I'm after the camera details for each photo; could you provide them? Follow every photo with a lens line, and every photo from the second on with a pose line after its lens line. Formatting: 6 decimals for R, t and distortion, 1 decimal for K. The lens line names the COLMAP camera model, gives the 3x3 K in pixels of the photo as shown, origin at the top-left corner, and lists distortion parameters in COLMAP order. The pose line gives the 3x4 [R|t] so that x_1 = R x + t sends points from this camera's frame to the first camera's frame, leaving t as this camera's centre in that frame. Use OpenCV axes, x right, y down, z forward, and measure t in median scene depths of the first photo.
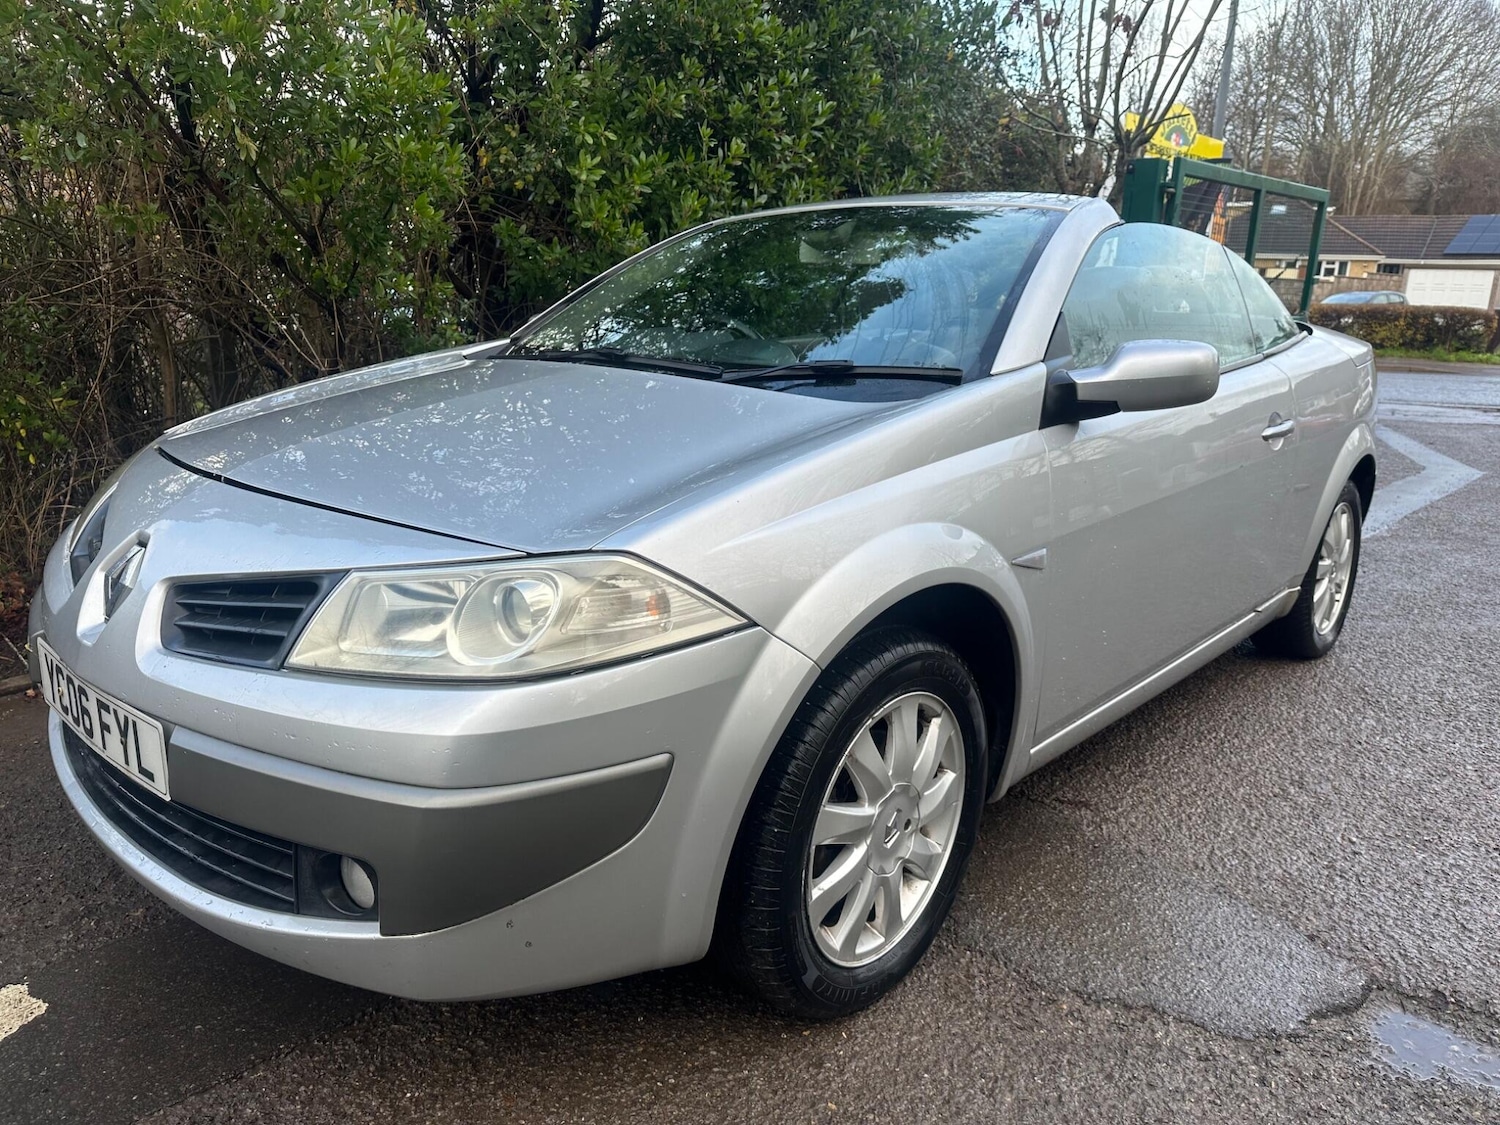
lens RADIAL K [[1073.5, 0, 756.9], [0, 1073.5, 567.3], [0, 0, 1]] dist [-0.005073, -0.011672]
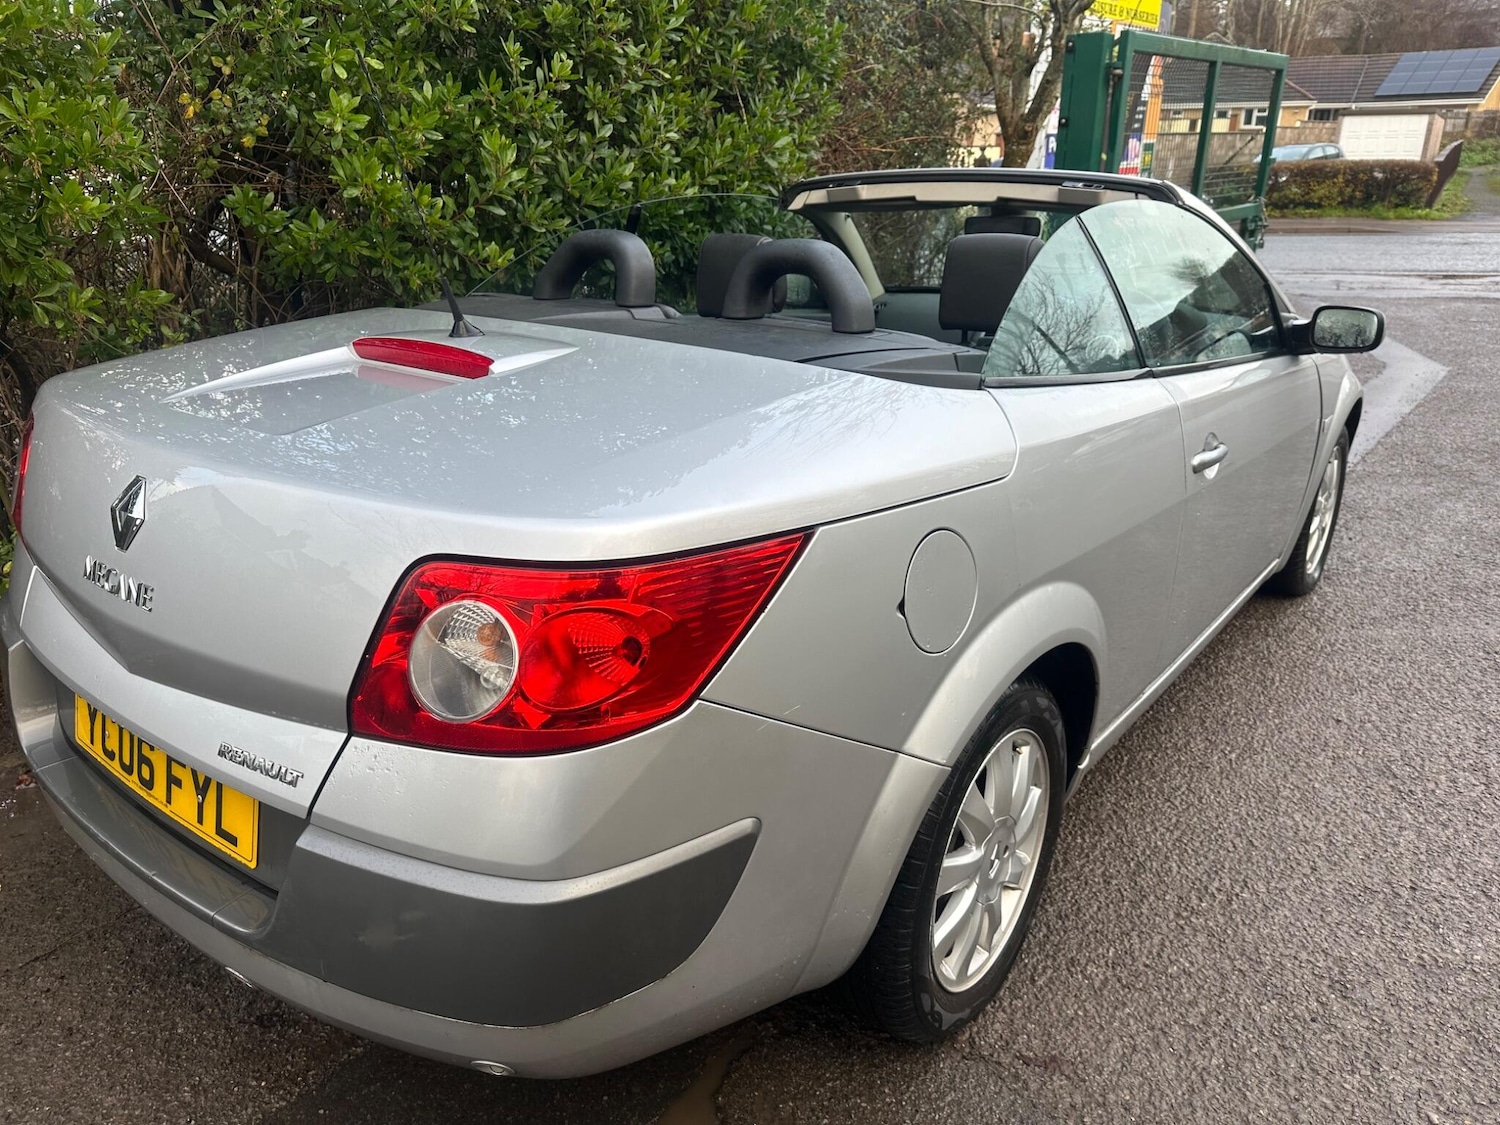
lens RADIAL K [[1073.5, 0, 750.7], [0, 1073.5, 573.5], [0, 0, 1]] dist [-0.005073, -0.011672]
pose [[0.997077, -0.059496, 0.047932, 0.087750], [0.053379, 0.991326, 0.120100, -0.199315], [-0.054662, -0.117190, 0.991604, 0.344469]]
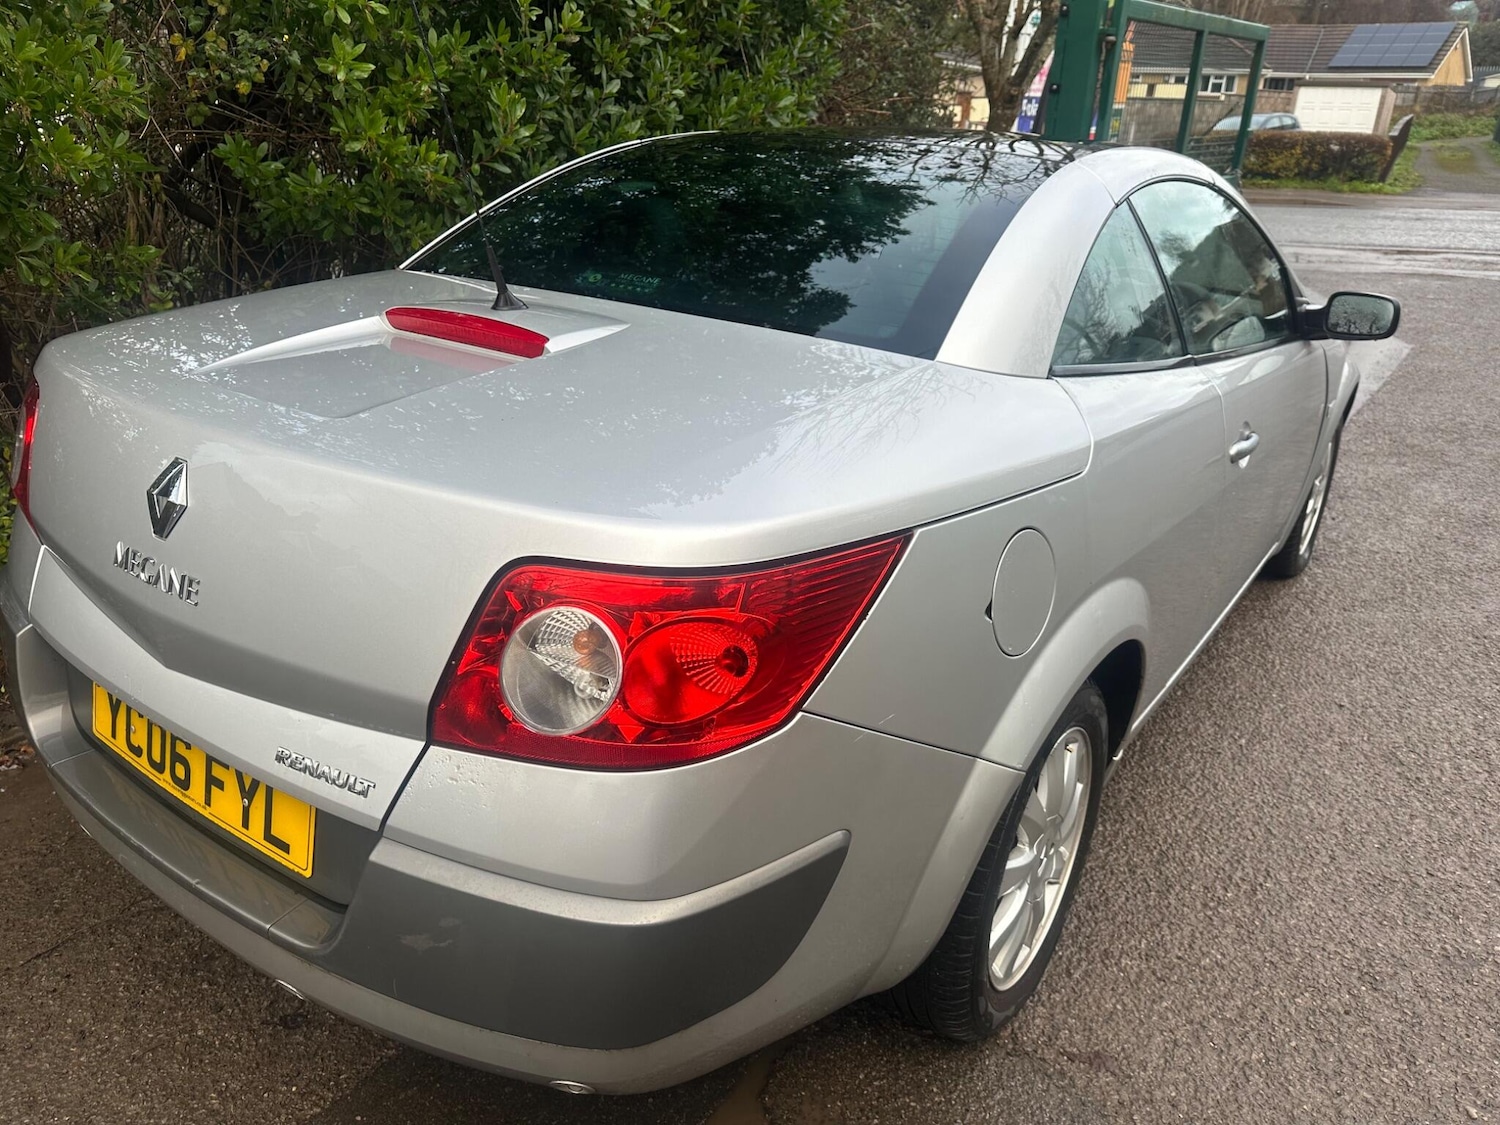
lens RADIAL K [[1073.5, 0, 748.4], [0, 1073.5, 575.5], [0, 0, 1]] dist [-0.005073, -0.011672]
pose [[0.994477, -0.049143, 0.092734, 0.021870], [0.033577, 0.986136, 0.162505, -0.220798], [-0.099435, -0.158494, 0.982340, 0.376511]]
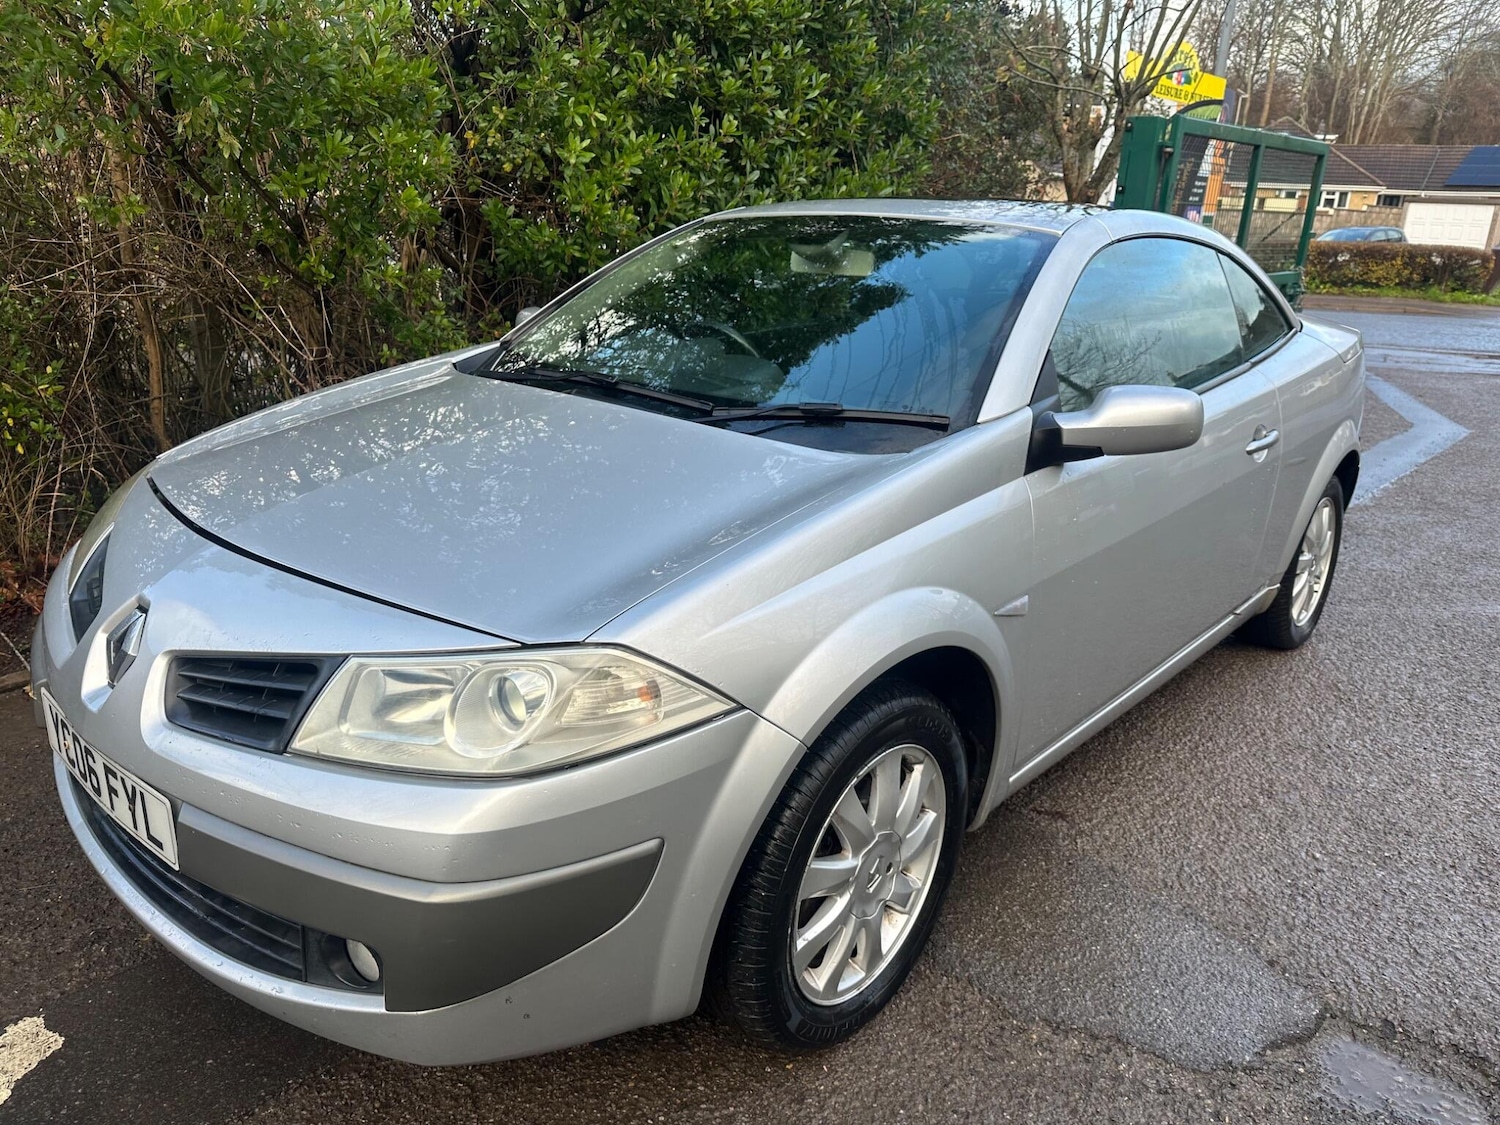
lens RADIAL K [[1073.5, 0, 758.1], [0, 1073.5, 565.8], [0, 0, 1]] dist [-0.005073, -0.011672]
pose [[0.999904, 0.007676, 0.011531, -0.000296], [-0.008440, 0.997666, 0.067764, -0.087219], [-0.010984, -0.067855, 0.997635, -0.012727]]
